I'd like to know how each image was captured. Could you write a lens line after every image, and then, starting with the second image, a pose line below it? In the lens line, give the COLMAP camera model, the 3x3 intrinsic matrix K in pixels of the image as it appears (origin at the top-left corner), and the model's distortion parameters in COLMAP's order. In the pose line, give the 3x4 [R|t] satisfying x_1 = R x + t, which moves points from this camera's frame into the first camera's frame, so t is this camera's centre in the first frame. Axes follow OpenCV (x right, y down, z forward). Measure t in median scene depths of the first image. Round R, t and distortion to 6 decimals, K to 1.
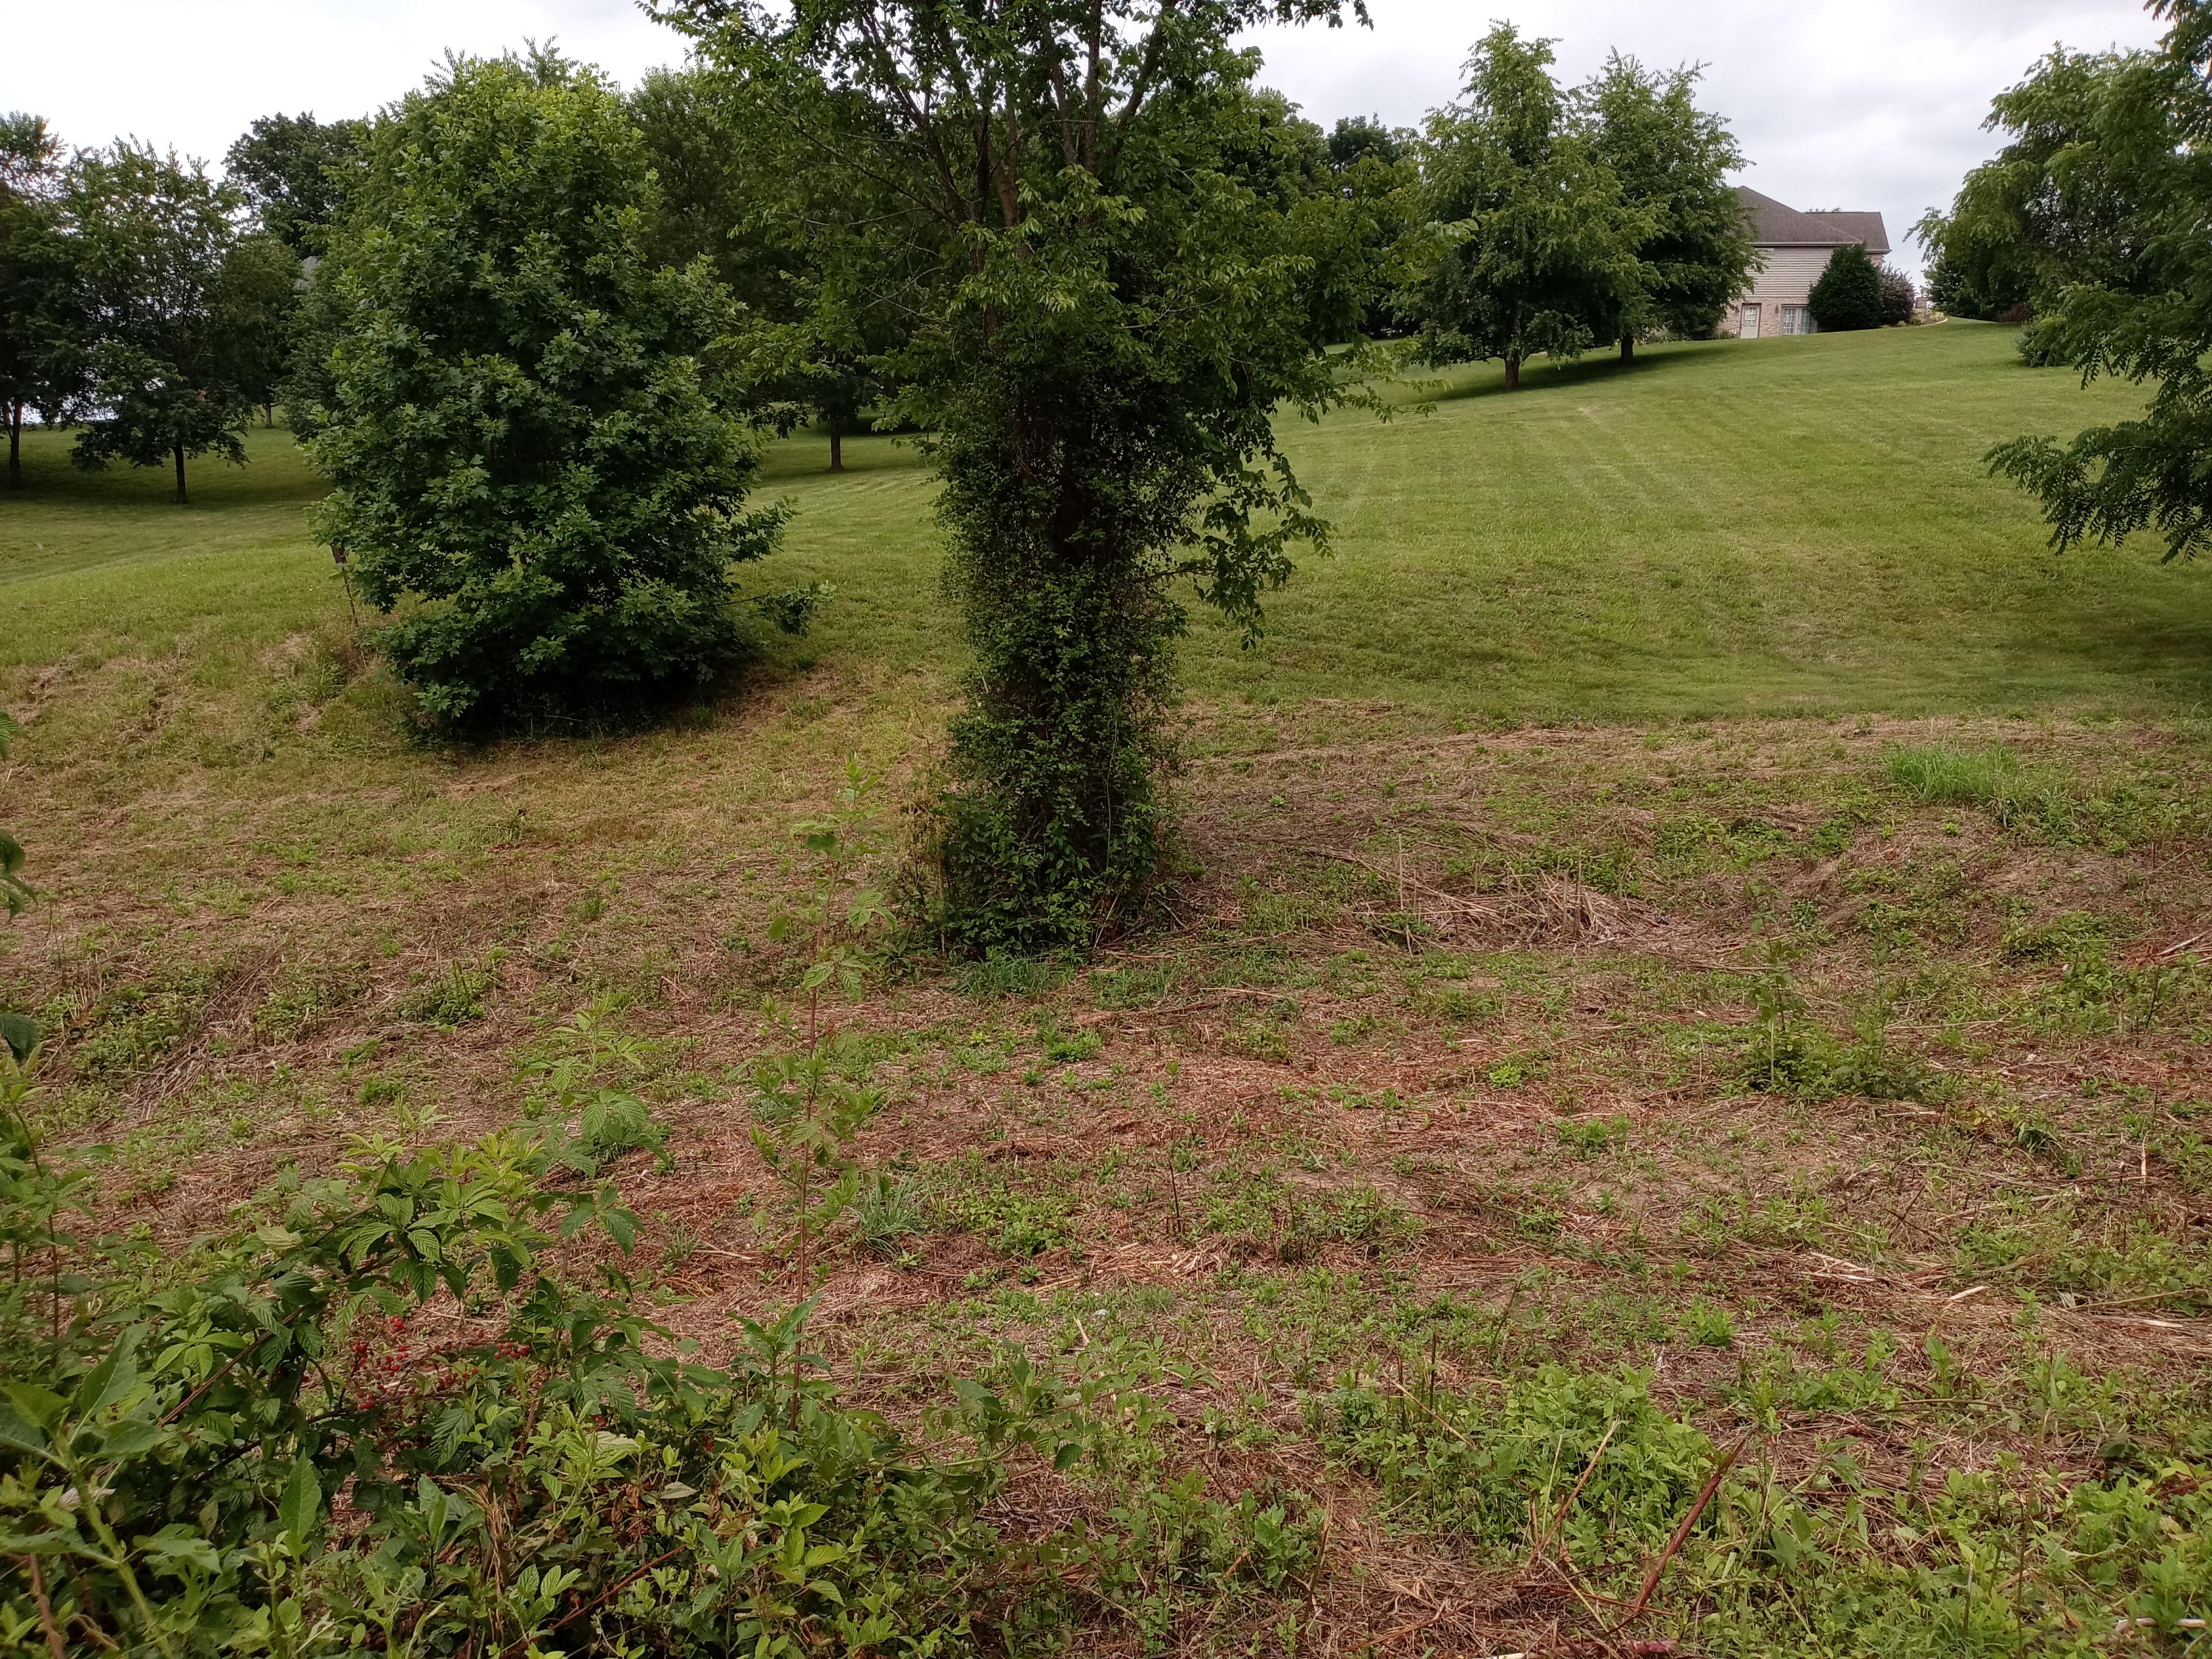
lens RADIAL K [[1734.4, 0, 1099.9], [0, 1734.4, 842.2], [0, 0, 1]] dist [0.038359, -0.077103]
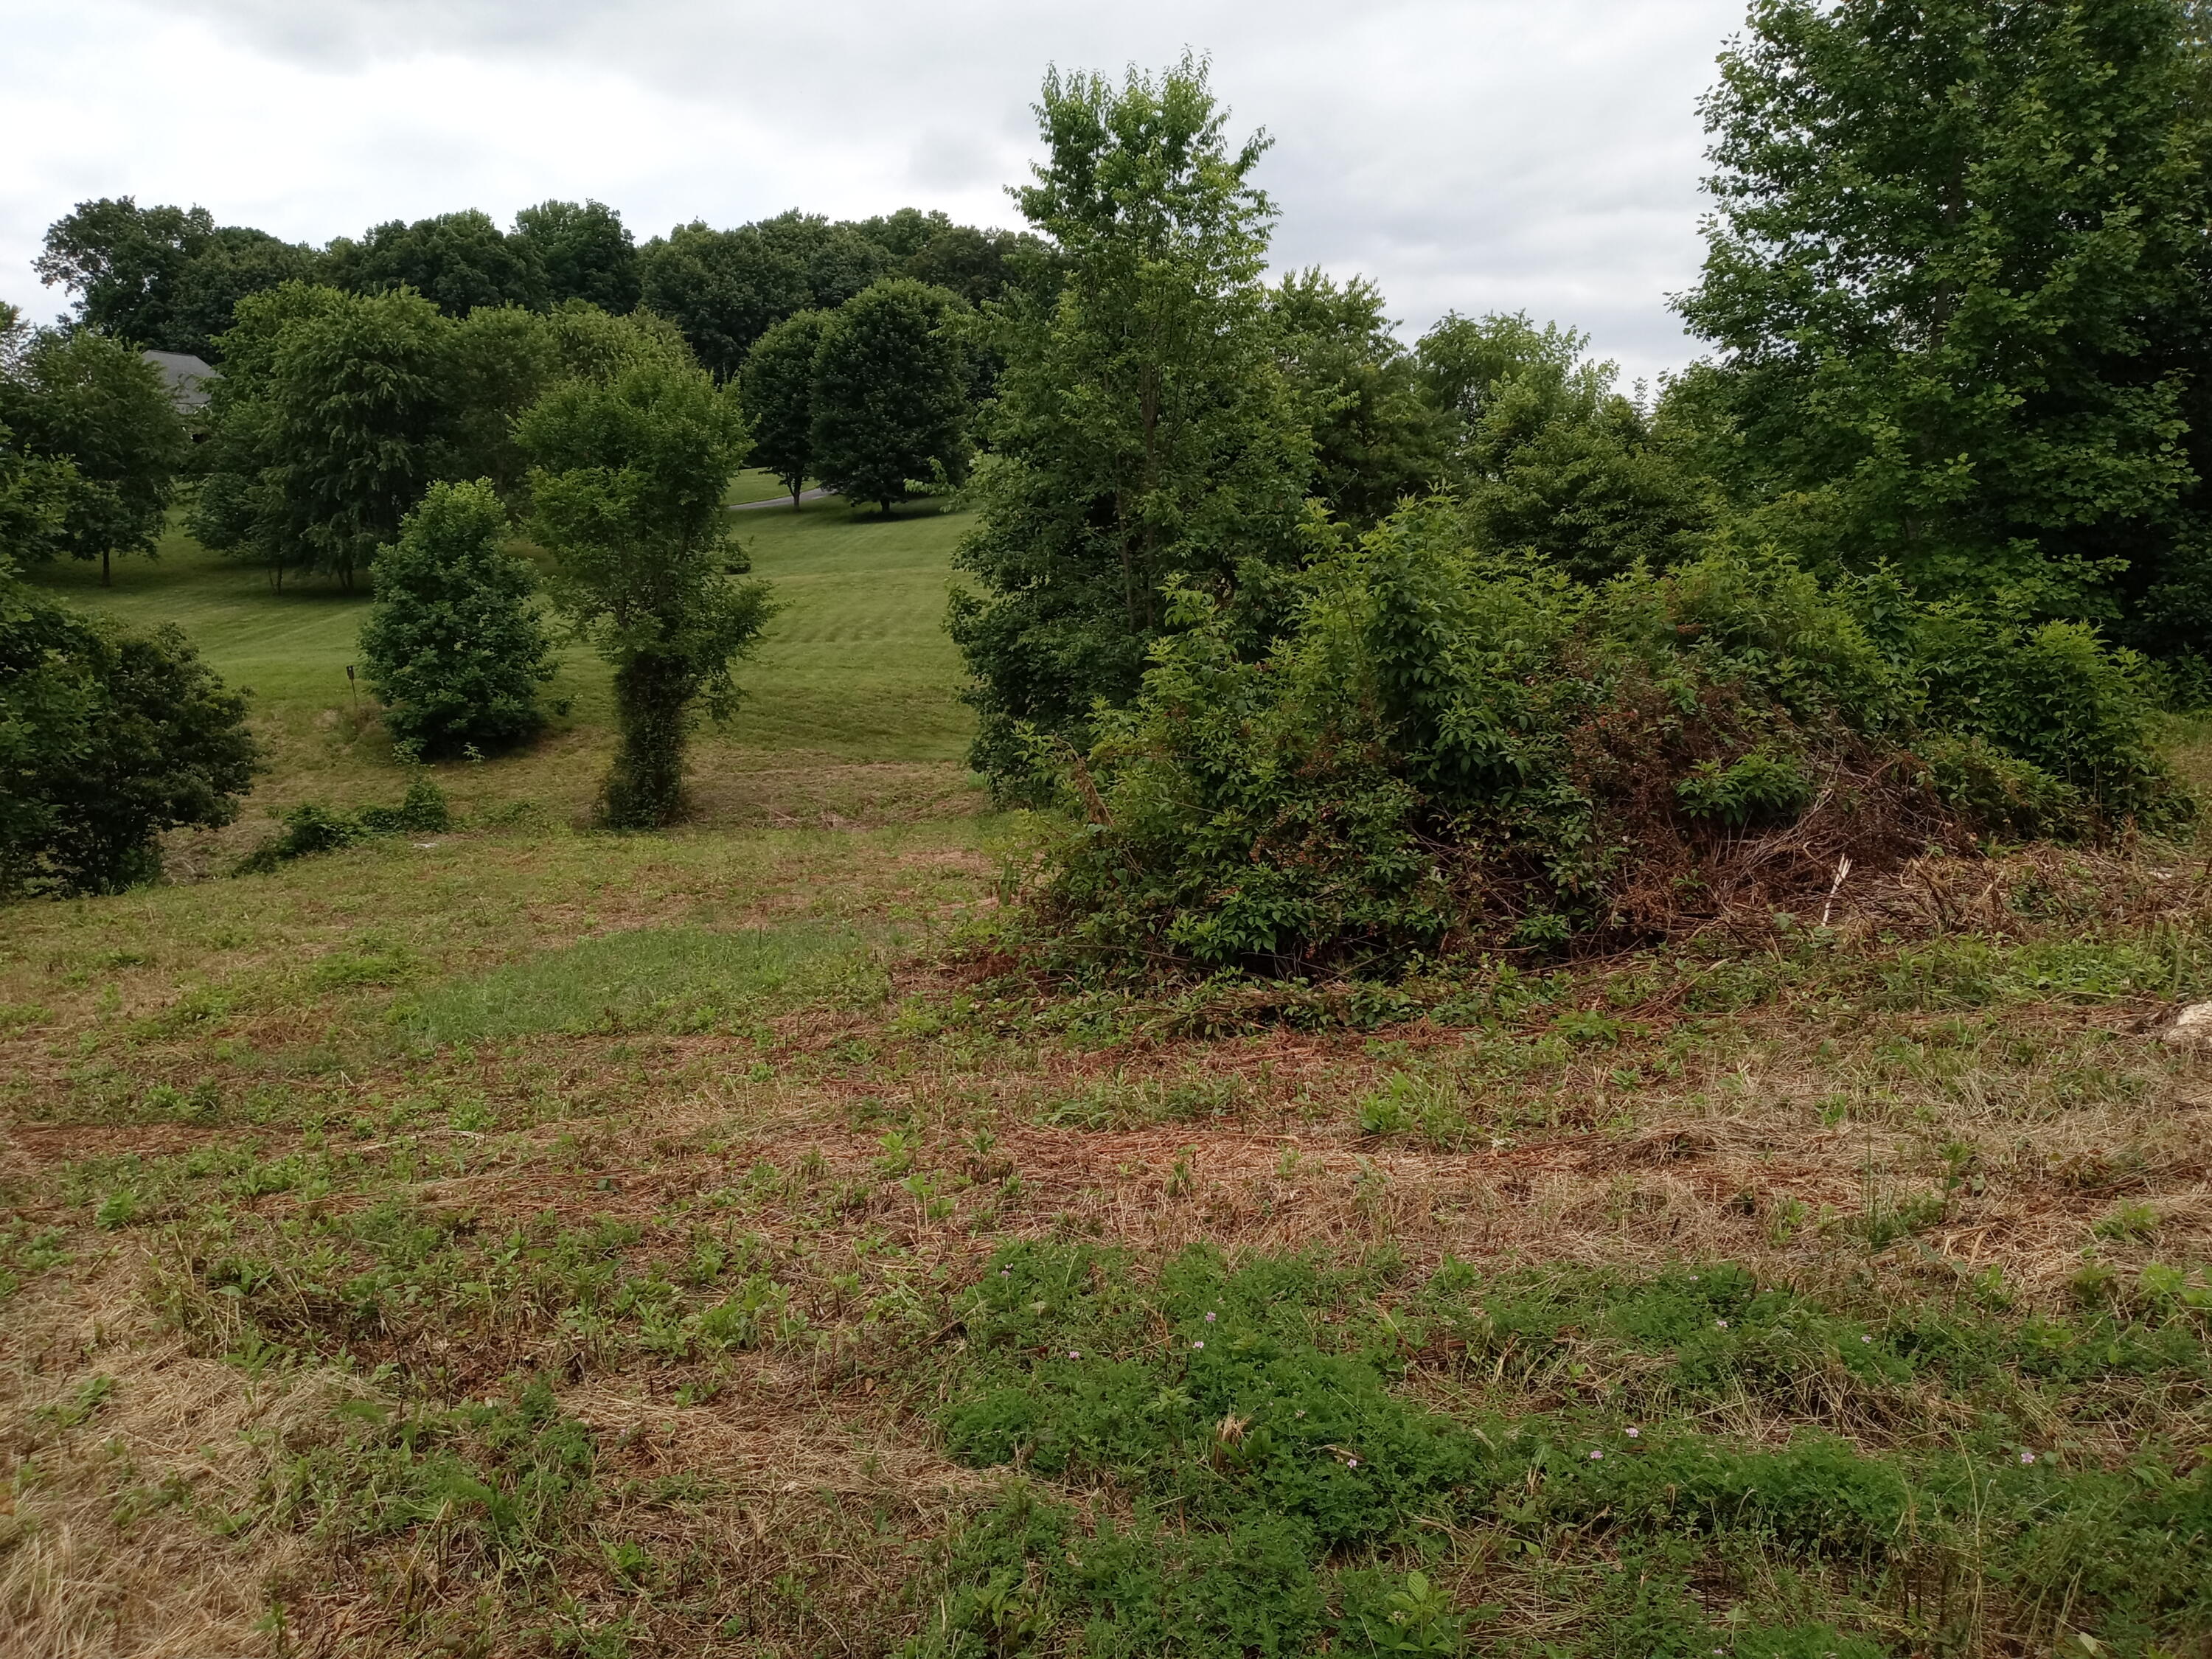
lens RADIAL K [[1734.4, 0, 1122.5], [0, 1734.4, 818.9], [0, 0, 1]] dist [0.038359, -0.077103]
pose [[0.990970, 0.012701, 0.133483, 0.261384], [-0.007981, 0.999326, -0.035838, 0.096187], [-0.133848, 0.034449, 0.990403, -1.439831]]
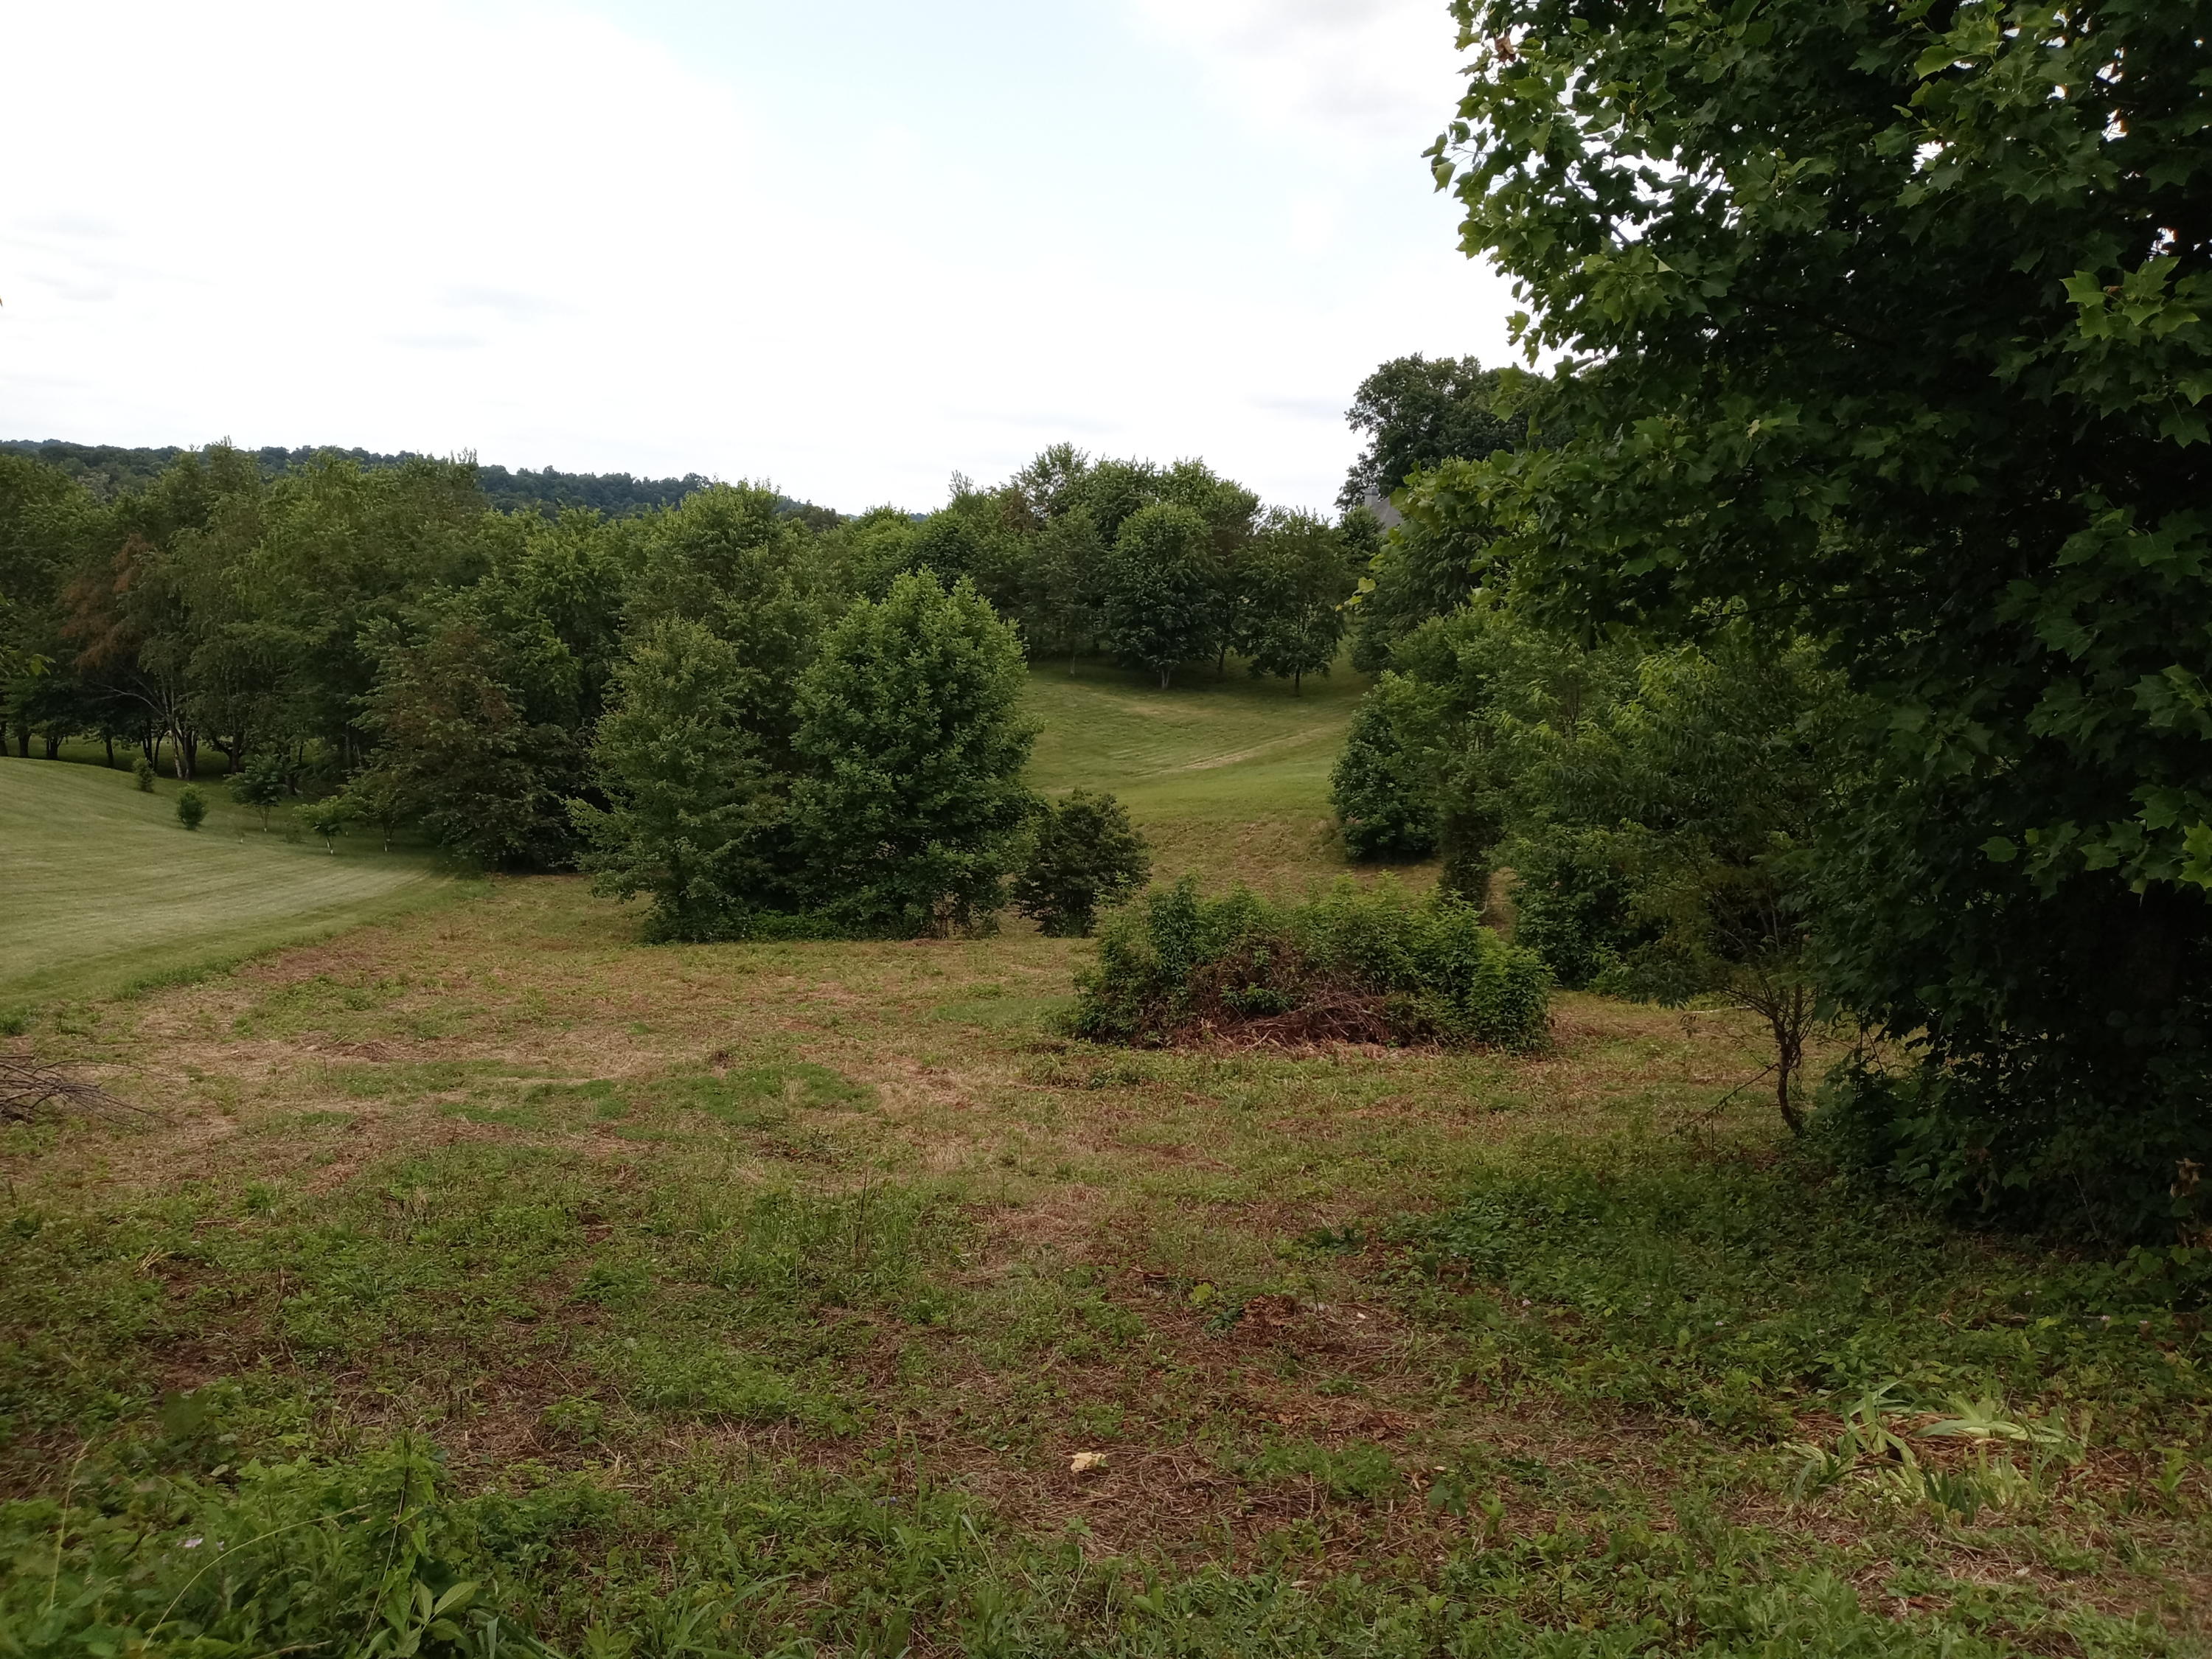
lens RADIAL K [[1734.4, 0, 1101.5], [0, 1734.4, 816.2], [0, 0, 1]] dist [0.038359, -0.077103]
pose [[0.830928, 0.102098, -0.546931, 1.040240], [-0.134325, 0.990753, -0.019126, -0.015139], [0.539921, 0.089359, 0.836959, -2.075849]]
